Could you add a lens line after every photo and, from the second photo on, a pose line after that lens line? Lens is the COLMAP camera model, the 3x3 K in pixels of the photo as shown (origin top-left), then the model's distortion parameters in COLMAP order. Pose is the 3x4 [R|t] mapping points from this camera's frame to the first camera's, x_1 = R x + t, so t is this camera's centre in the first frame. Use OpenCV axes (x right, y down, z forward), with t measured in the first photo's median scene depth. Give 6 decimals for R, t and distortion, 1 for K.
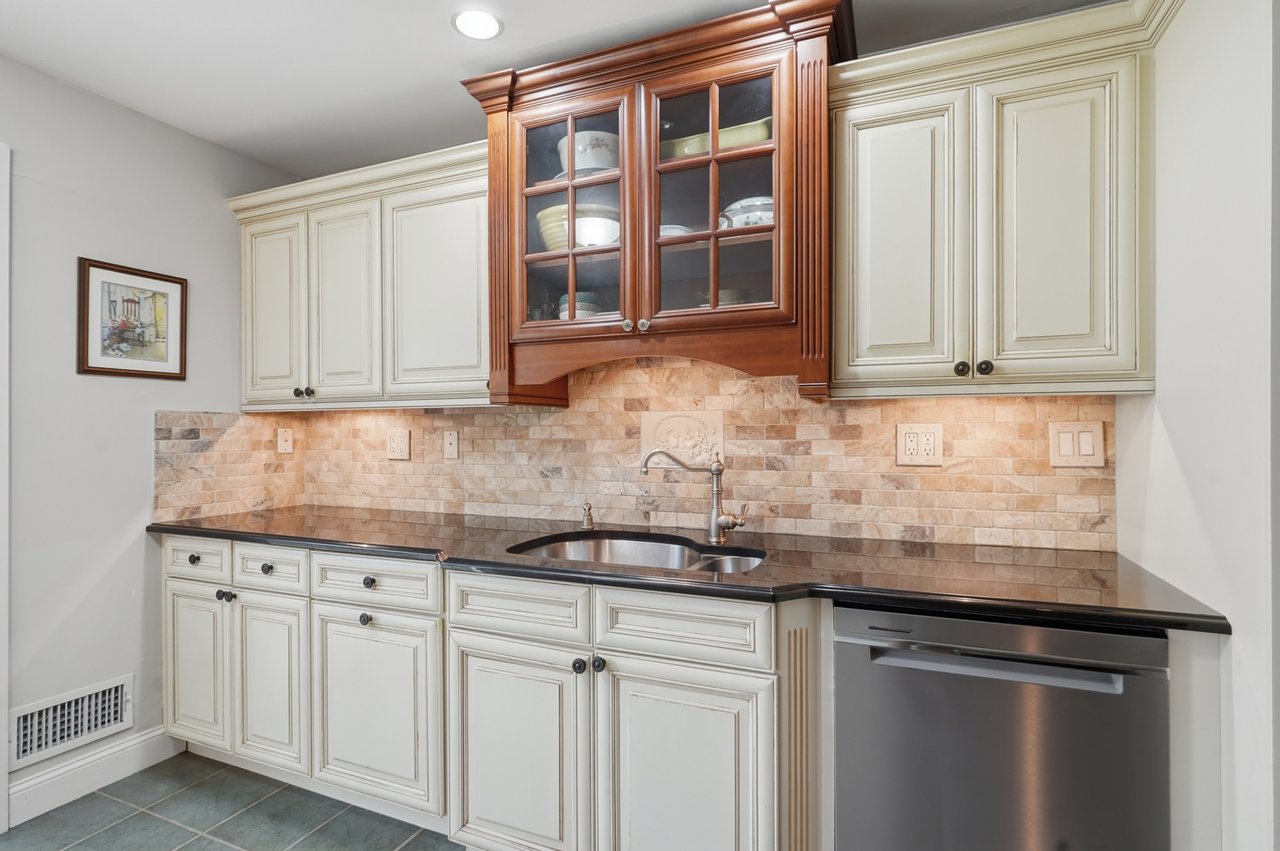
lens RADIAL K [[621.8, 0, 640.9], [0, 621.8, 429.8], [0, 0, 1]] dist [-0.003277, -0.000334]
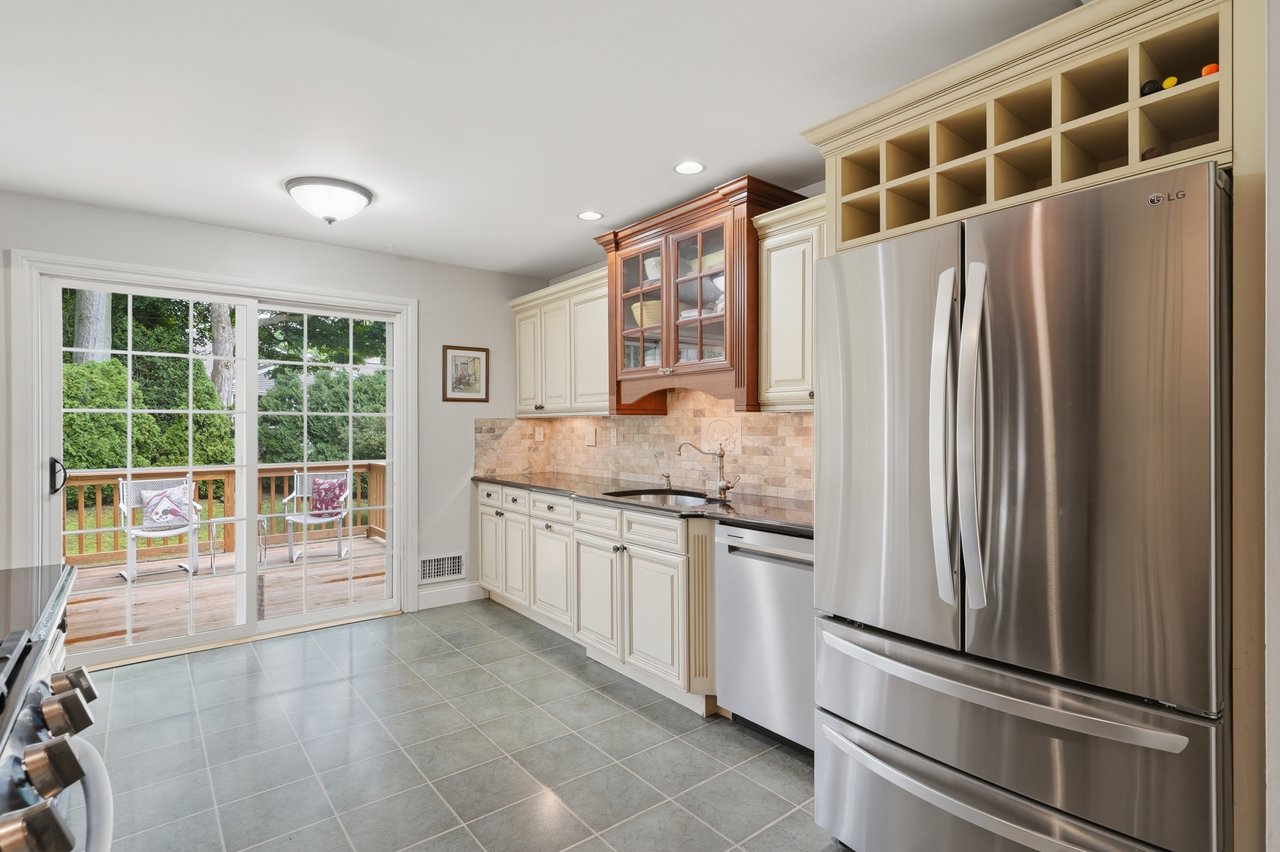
lens RADIAL K [[622.9, 0, 642.2], [0, 622.9, 425.2], [0, 0, 1]] dist [-0.000721, -0.000165]
pose [[0.879081, 0.000069, -0.476673, 0.636222], [0.001854, 0.999992, 0.003563, -0.015886], [0.476669, -0.004016, 0.879074, -0.487316]]
